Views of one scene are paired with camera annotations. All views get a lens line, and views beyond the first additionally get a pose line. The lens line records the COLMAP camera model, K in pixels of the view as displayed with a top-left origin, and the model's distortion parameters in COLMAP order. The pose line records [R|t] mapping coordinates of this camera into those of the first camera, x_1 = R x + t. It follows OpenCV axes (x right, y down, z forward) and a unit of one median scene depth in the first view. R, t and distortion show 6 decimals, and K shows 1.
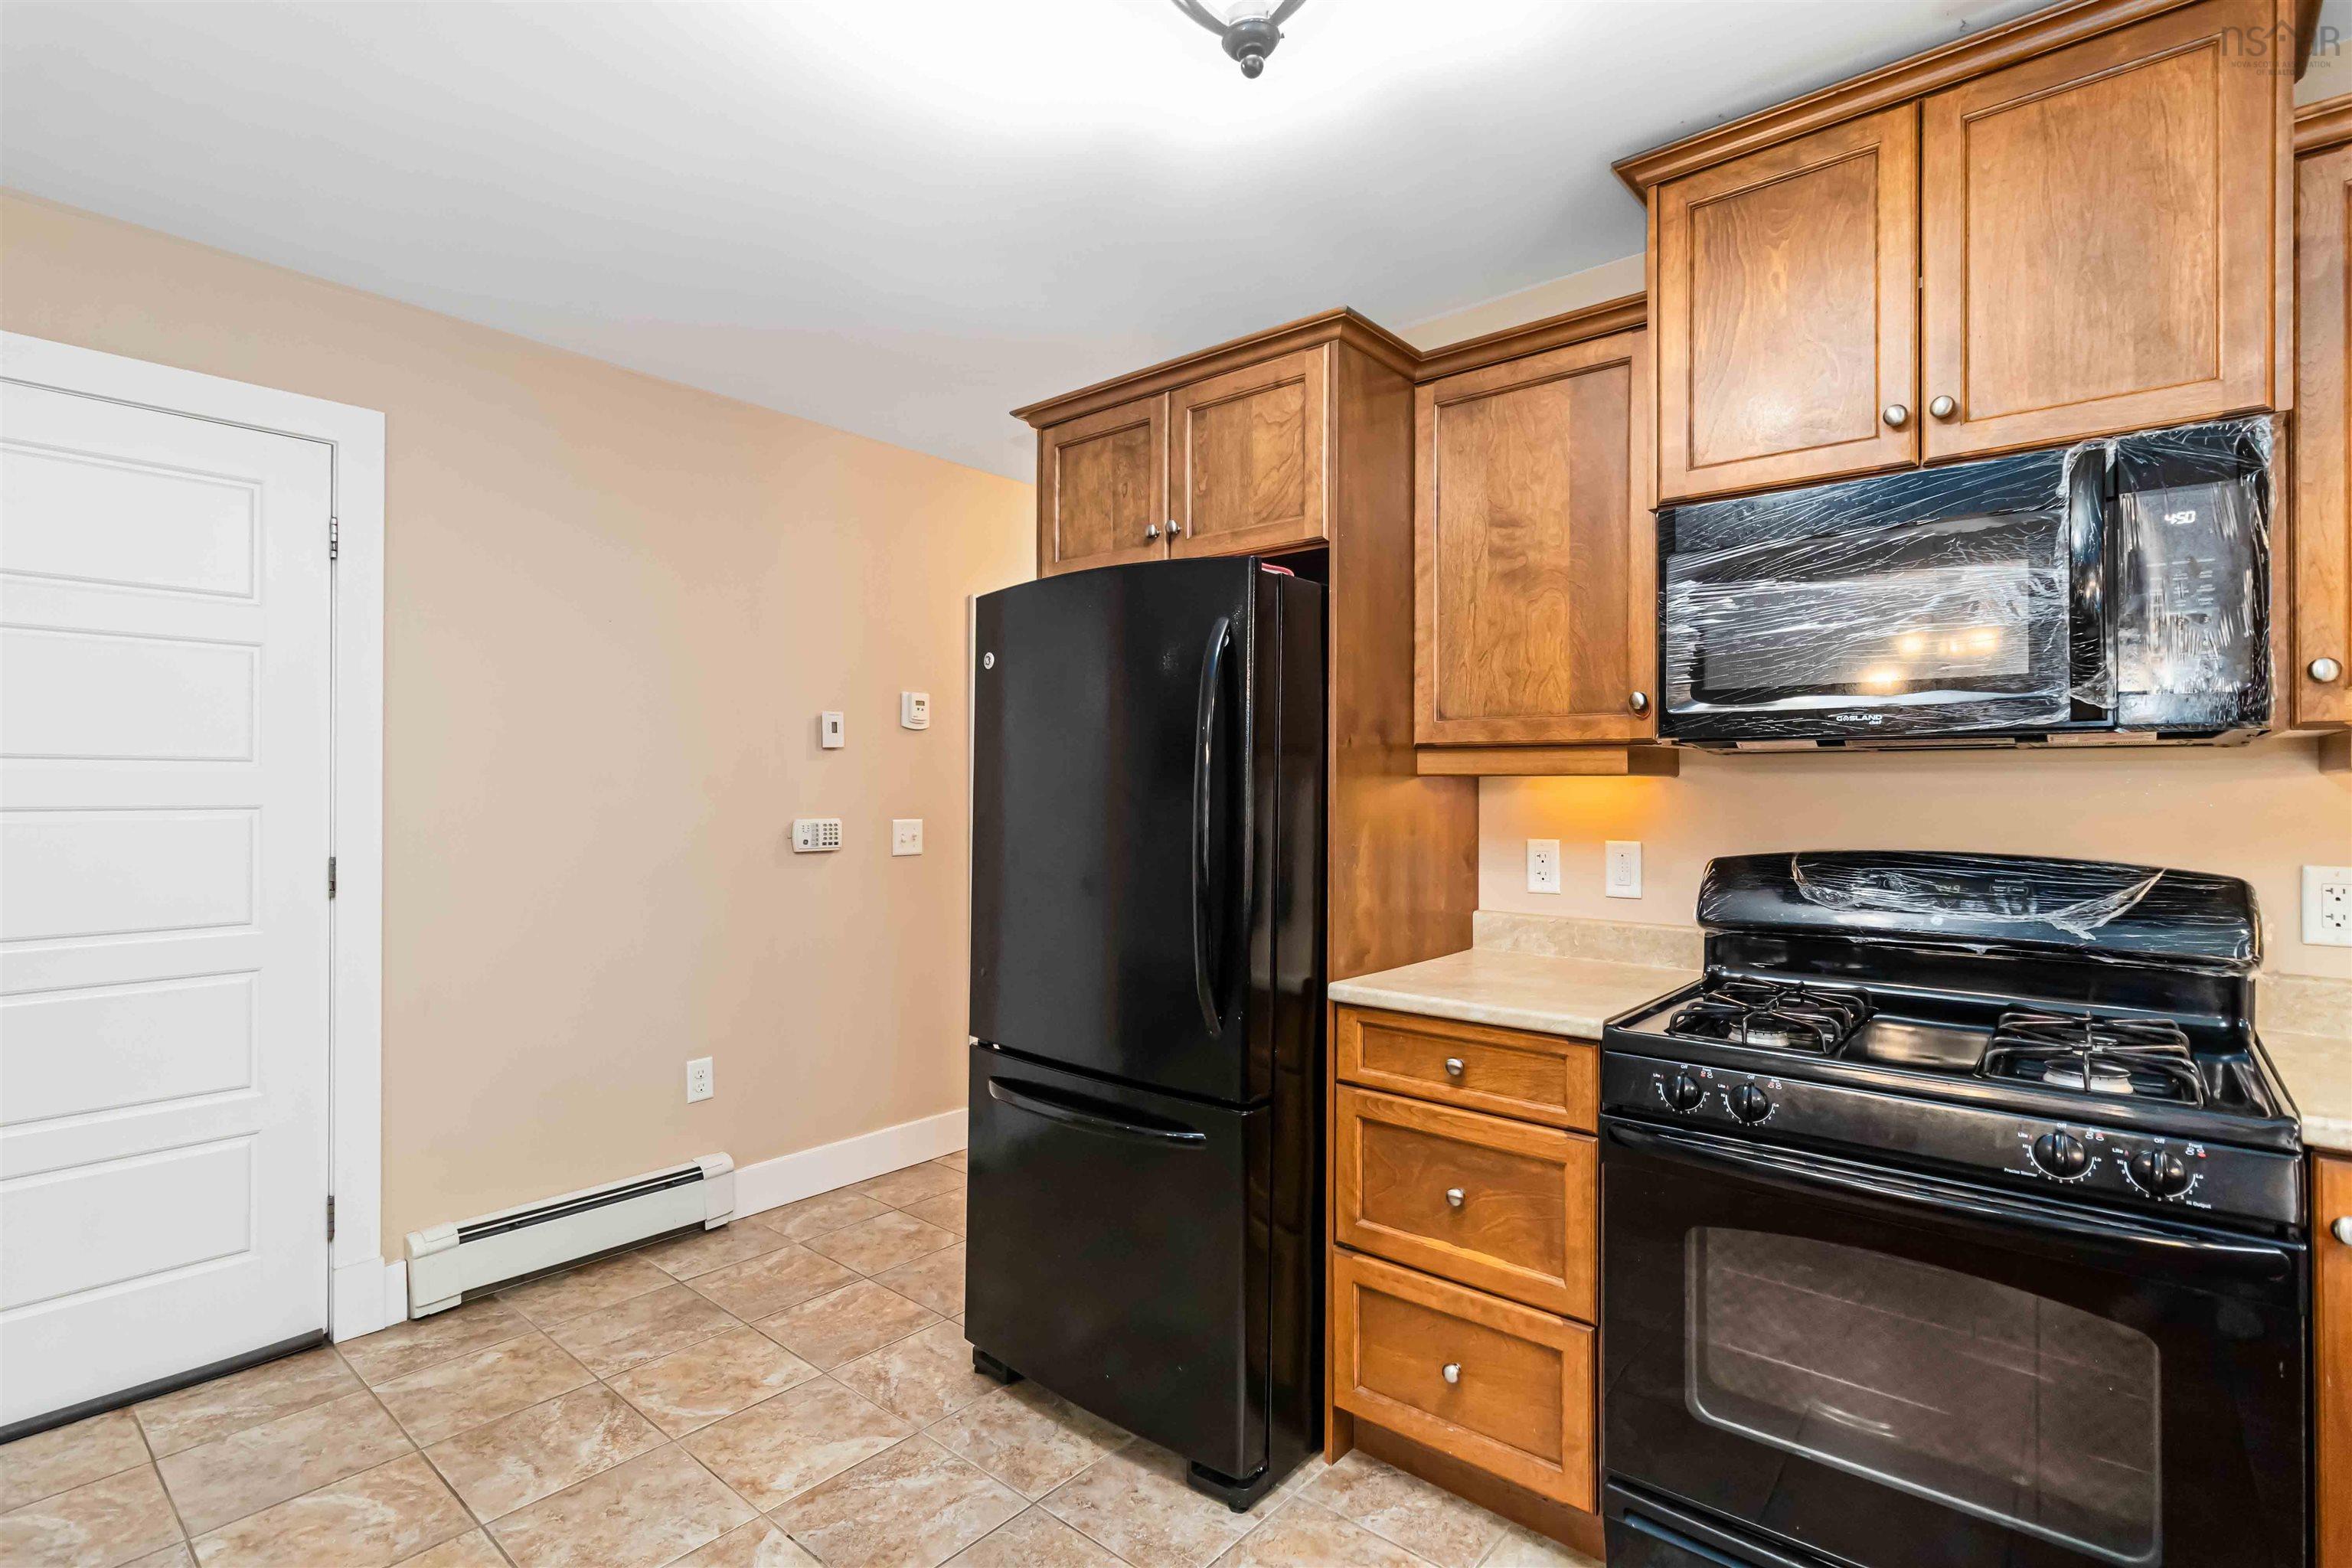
lens RADIAL K [[1115.8, 0, 1164.1], [0, 1115.8, 784.2], [0, 0, 1]] dist [0.003437, 0.000068]
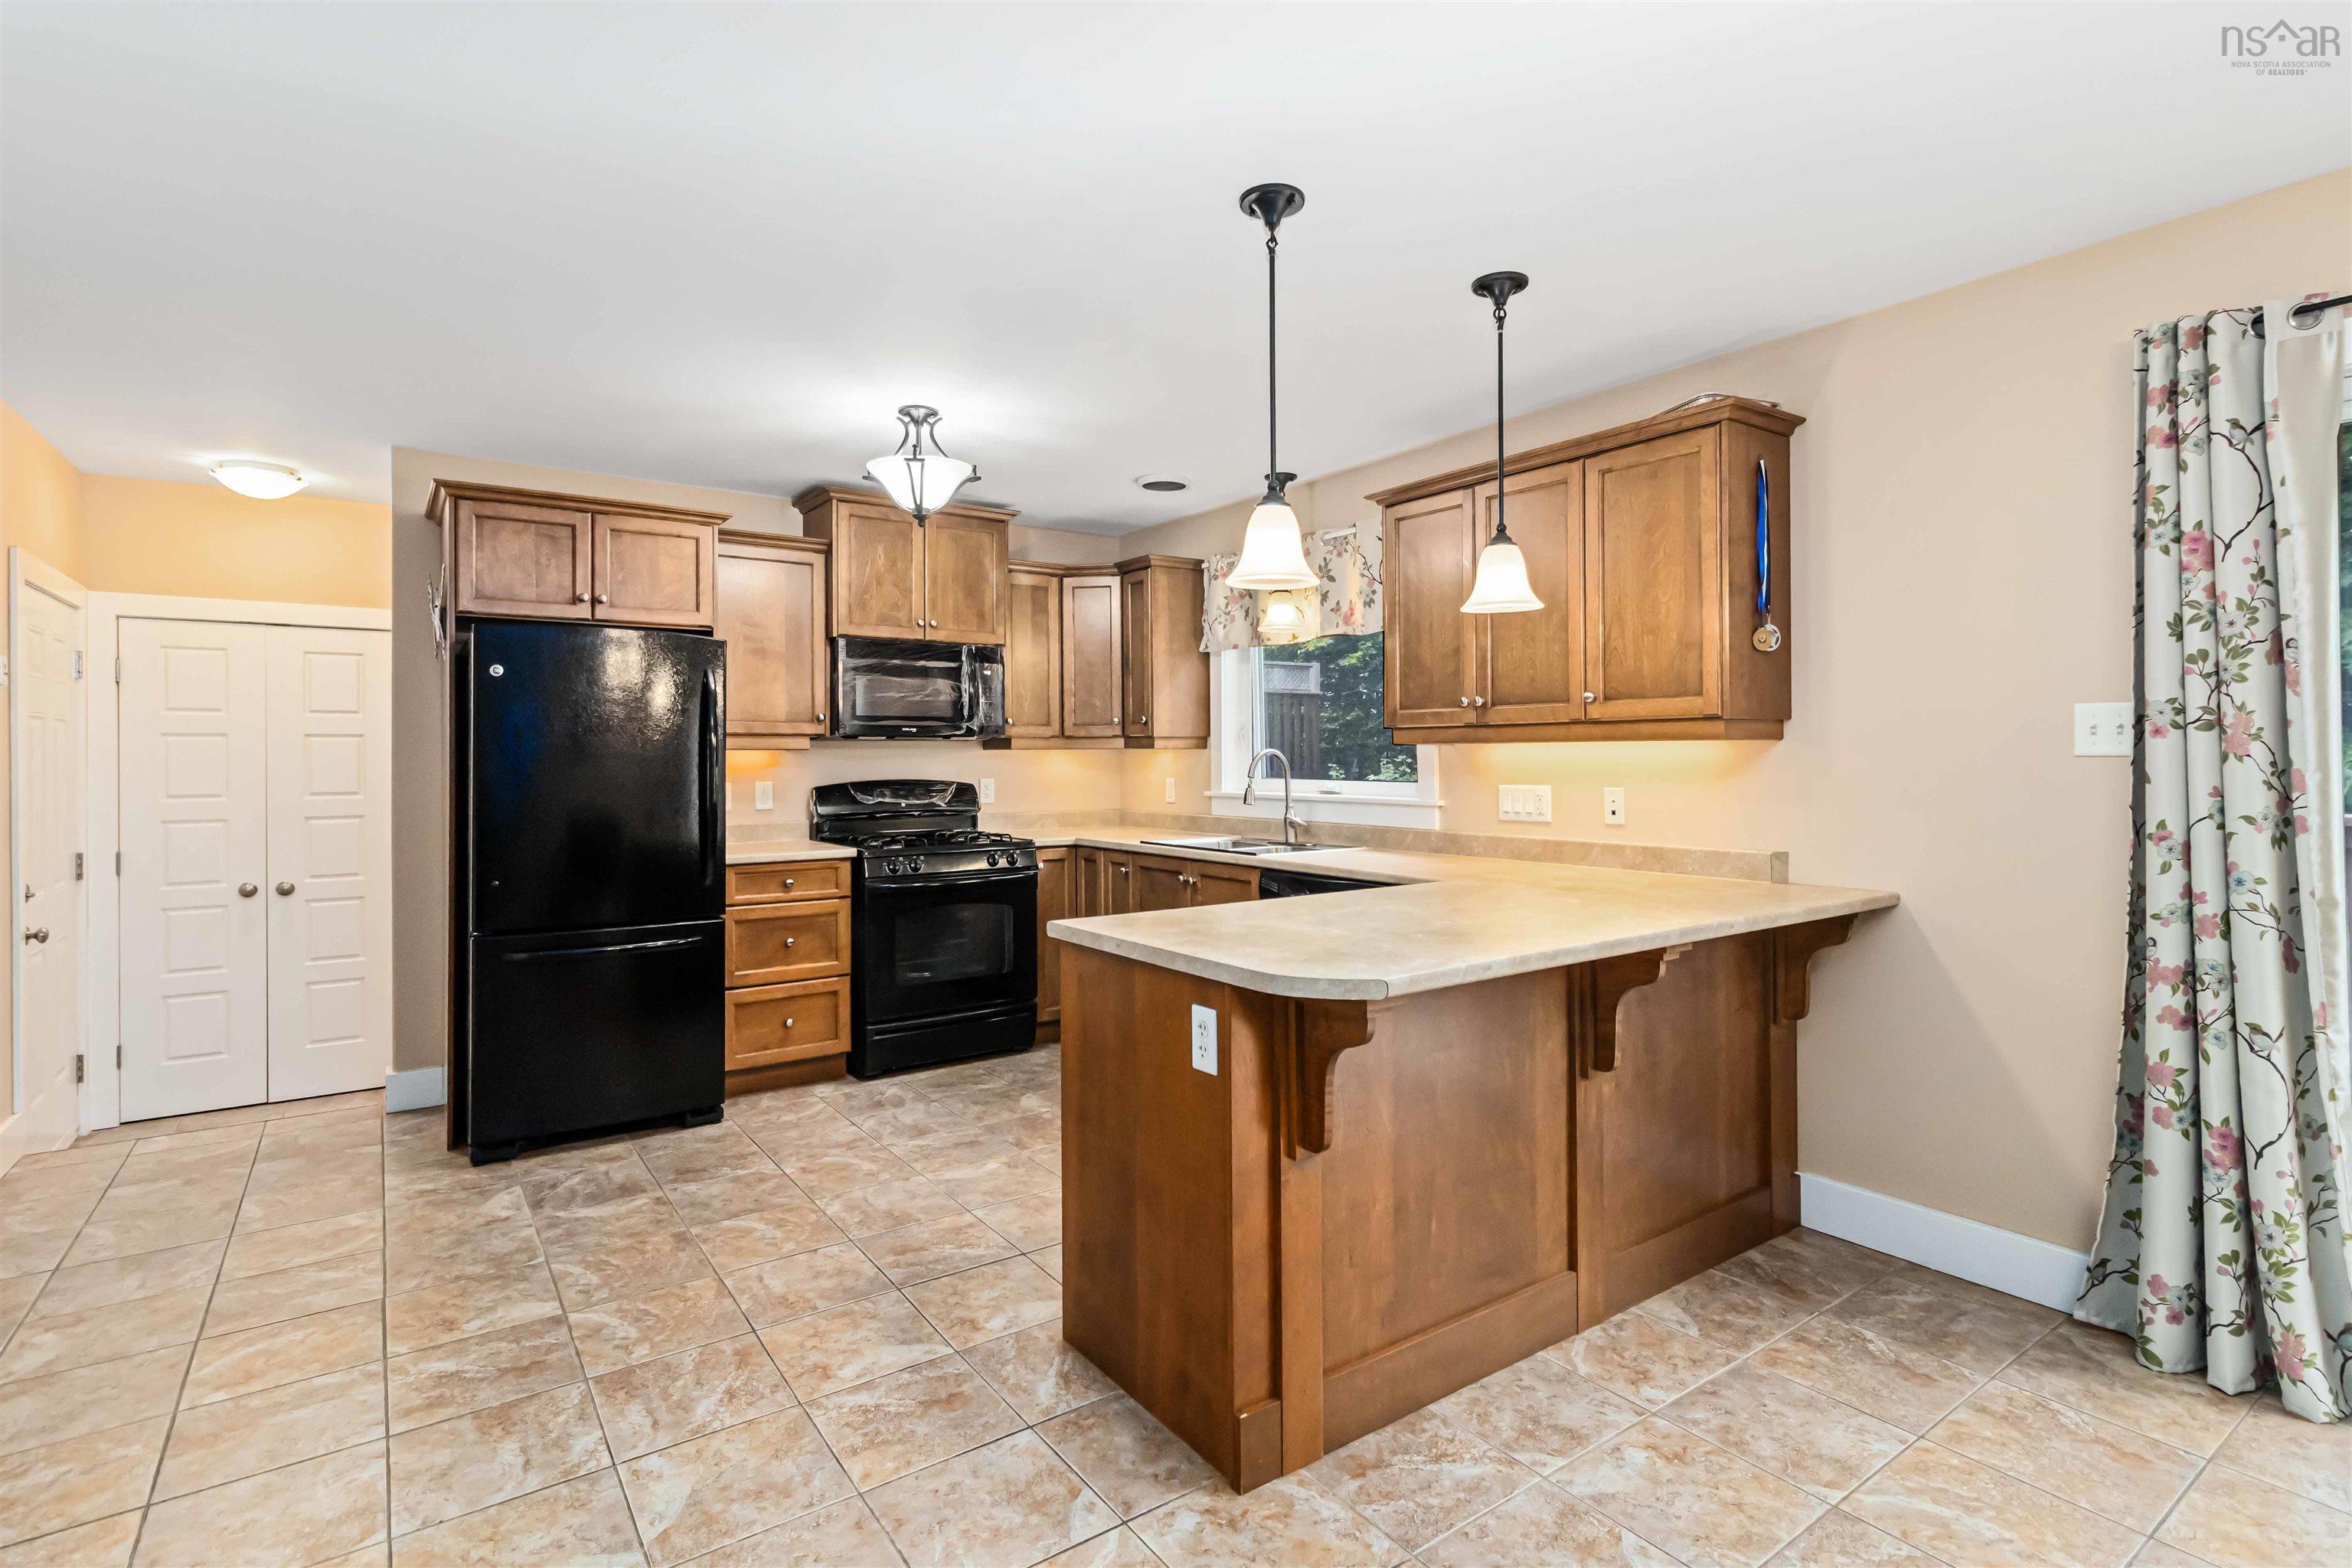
lens RADIAL K [[1115.8, 0, 1170.9], [0, 1115.8, 757.5], [0, 0, 1]] dist [0.003437, 0.000068]
pose [[0.246804, -0.004200, 0.969056, -1.550973], [0.004414, 0.999985, 0.003210, 0.003442], [-0.969055, 0.003485, 0.246818, -0.246951]]
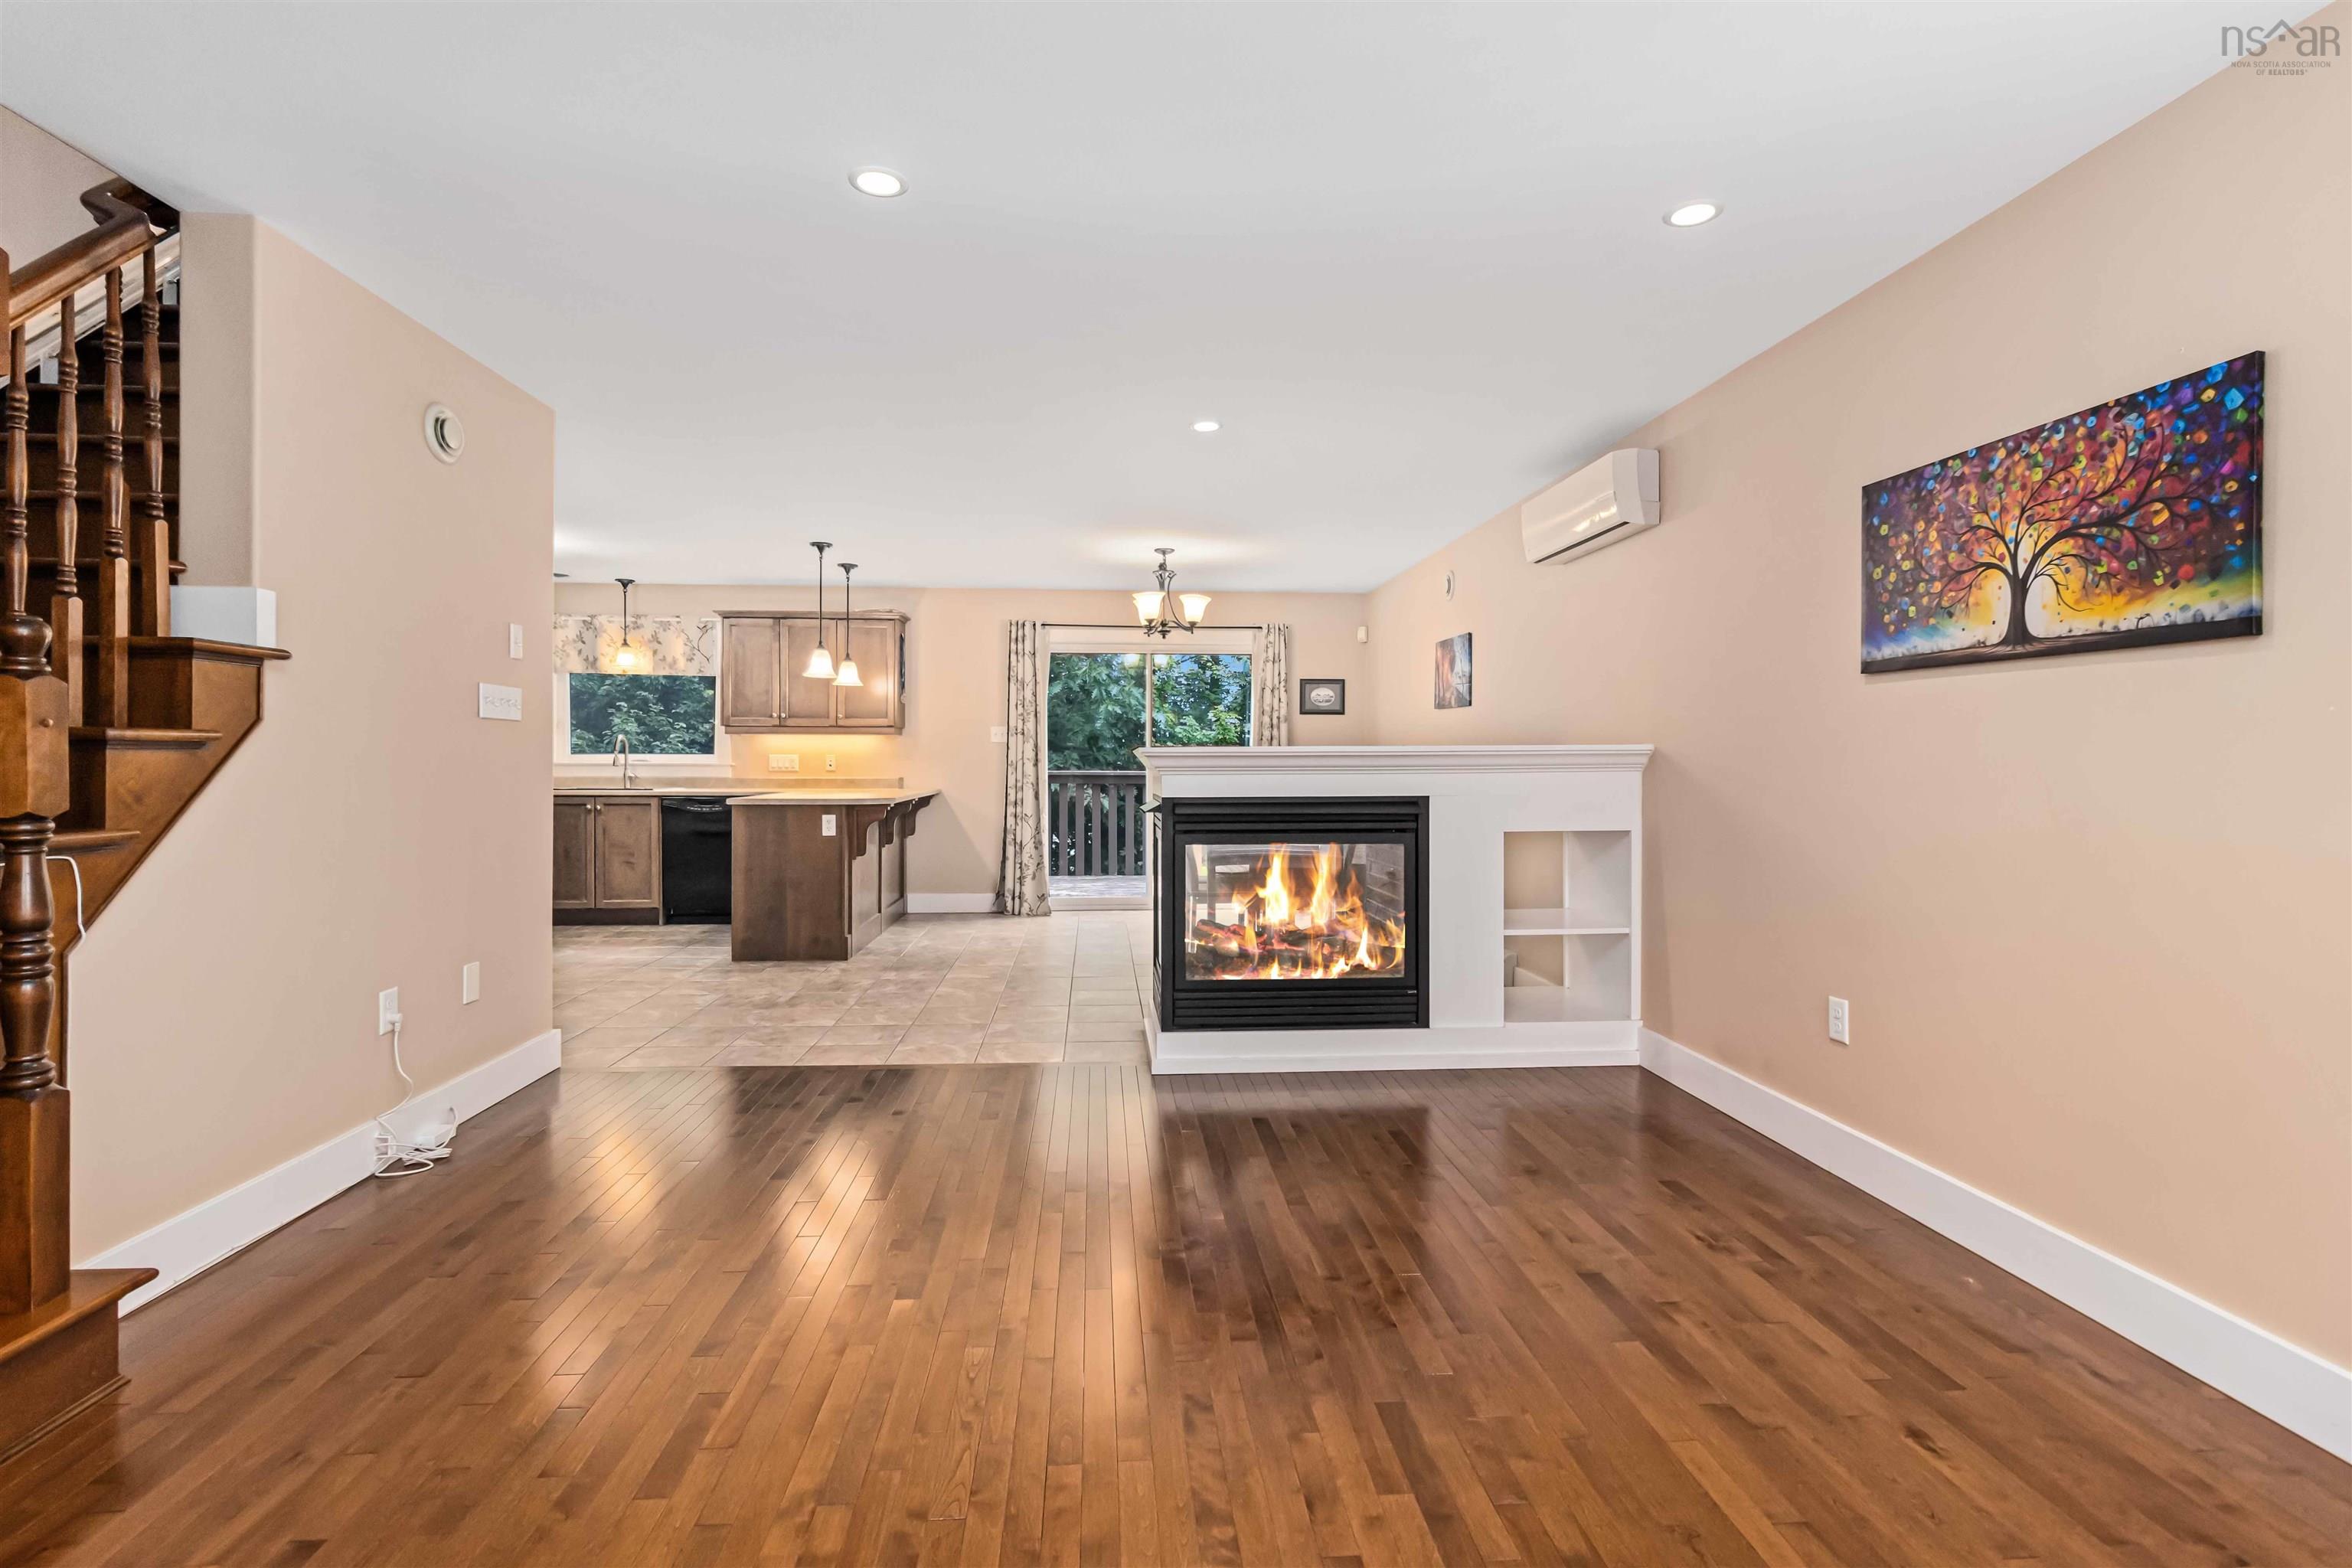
lens RADIAL K [[1115.8, 0, 1168.5], [0, 1115.8, 758.9], [0, 0, 1]] dist [0.003437, 0.000068]
pose [[-0.700114, -0.005858, 0.714007, -3.379770], [-0.006861, 0.999975, 0.001476, 0.058543], [-0.713998, -0.003865, -0.700137, 1.400841]]
